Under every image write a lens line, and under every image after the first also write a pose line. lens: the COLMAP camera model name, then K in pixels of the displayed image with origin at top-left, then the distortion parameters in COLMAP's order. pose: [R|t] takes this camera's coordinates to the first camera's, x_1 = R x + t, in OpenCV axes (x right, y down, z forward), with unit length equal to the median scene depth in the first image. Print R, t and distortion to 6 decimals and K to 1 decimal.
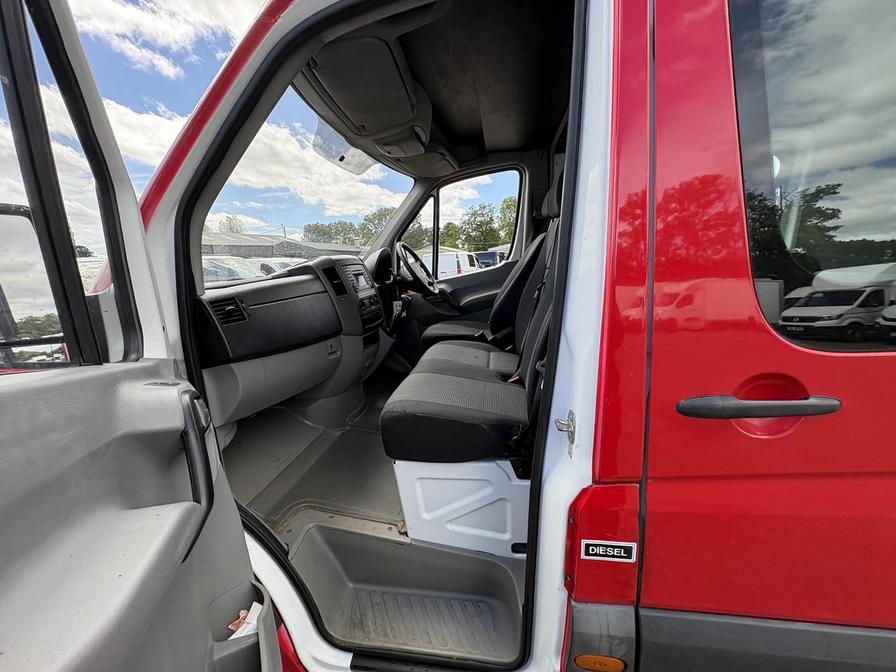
lens RADIAL K [[359.7, 0, 450.7], [0, 359.7, 334.1], [0, 0, 1]] dist [0.000690, 0.000706]
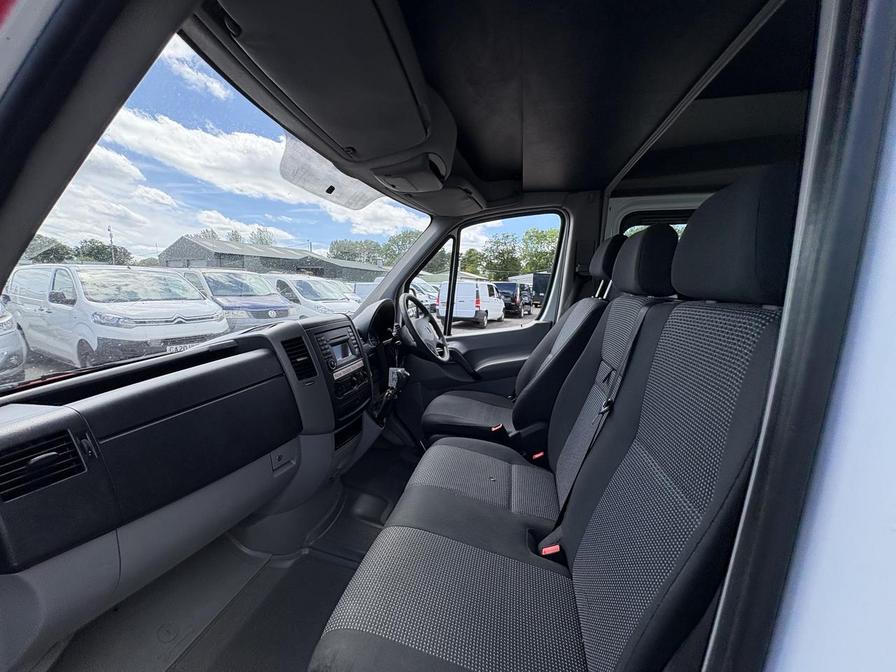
lens RADIAL K [[359.7, 0, 451.3], [0, 359.7, 331.4], [0, 0, 1]] dist [0.000690, 0.000706]
pose [[0.996030, 0.078281, -0.042387, -0.000192], [-0.081120, 0.994242, -0.070013, -0.120055], [0.036662, 0.073173, 0.996645, 0.211146]]
